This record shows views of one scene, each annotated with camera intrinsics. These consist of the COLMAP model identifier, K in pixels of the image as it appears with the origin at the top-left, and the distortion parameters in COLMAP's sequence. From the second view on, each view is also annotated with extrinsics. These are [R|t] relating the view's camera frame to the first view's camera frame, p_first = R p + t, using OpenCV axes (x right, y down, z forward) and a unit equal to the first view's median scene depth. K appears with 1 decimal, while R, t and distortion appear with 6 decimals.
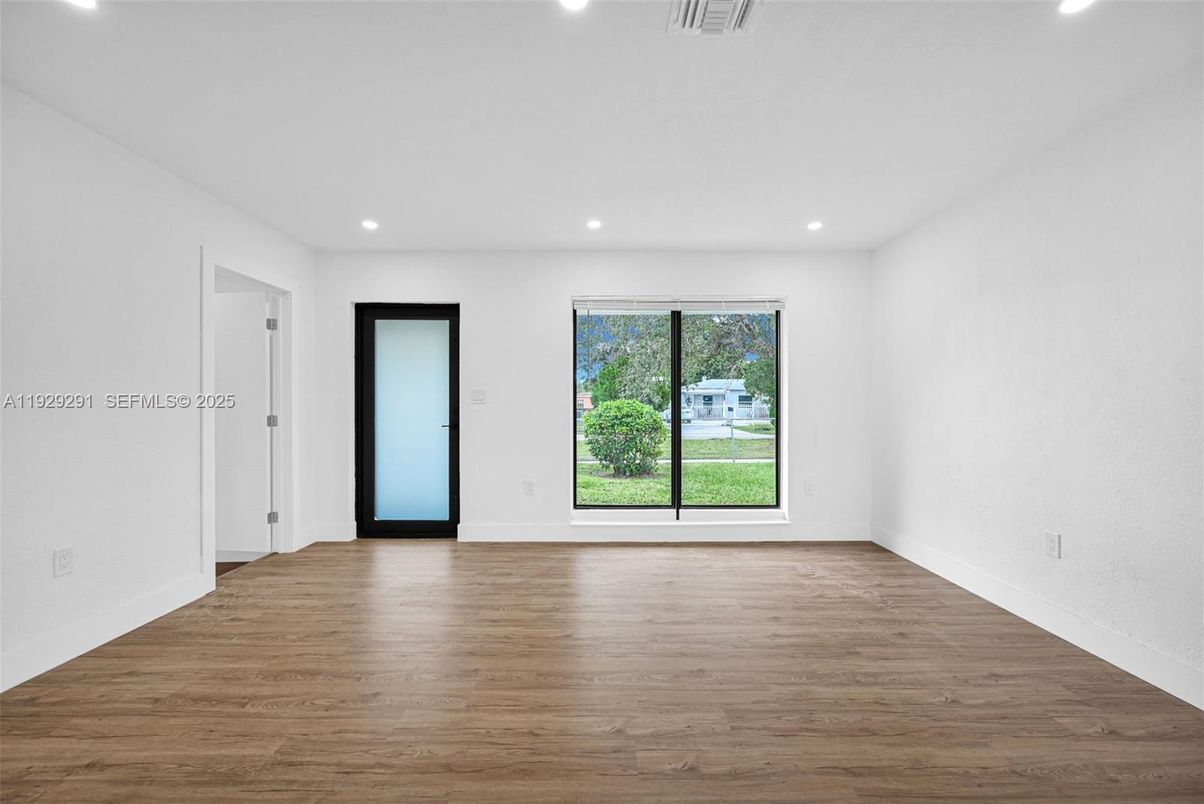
lens RADIAL K [[493.2, 0, 597.6], [0, 493.2, 404.6], [0, 0, 1]] dist [0.018093, -0.000052]
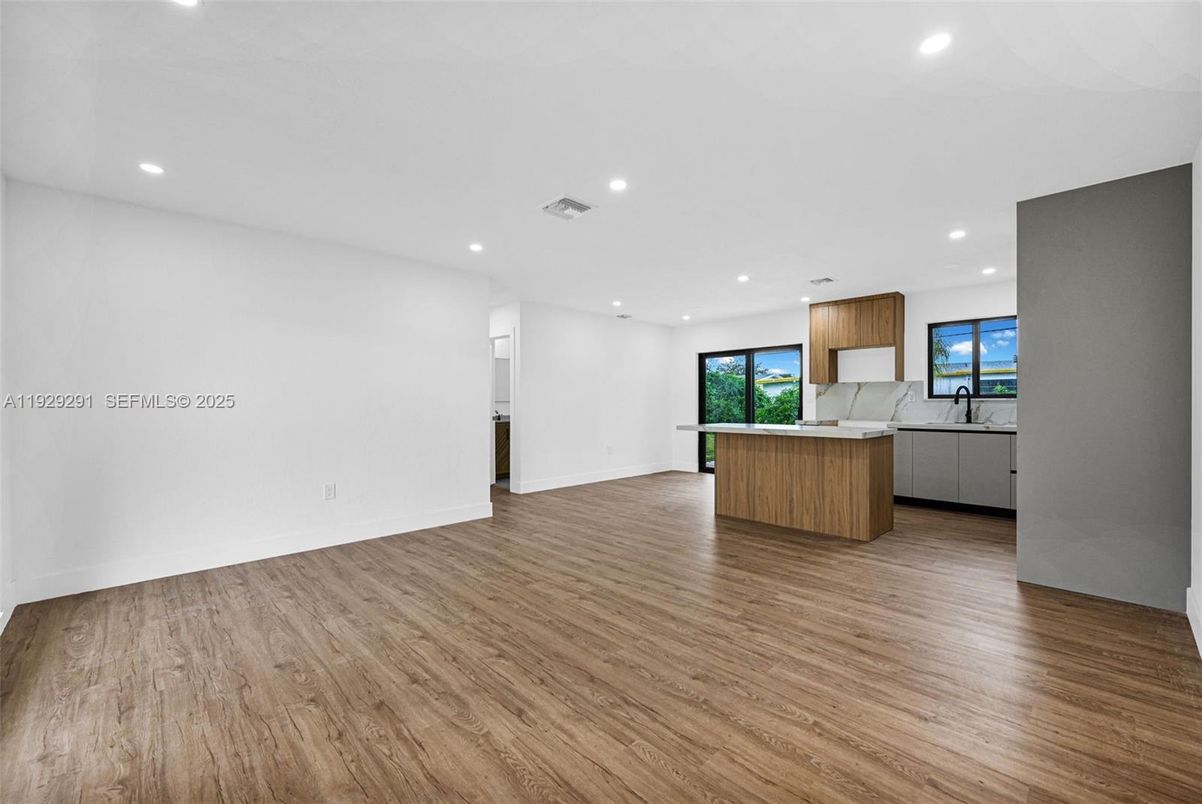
lens RADIAL K [[492.4, 0, 599.8], [0, 492.4, 402.7], [0, 0, 1]] dist [0.018093, -0.000052]
pose [[-0.701817, 0.004259, 0.712344, -1.041243], [0.003108, 0.999991, -0.002916, -0.000951], [-0.712350, 0.000168, -0.701824, 1.857689]]
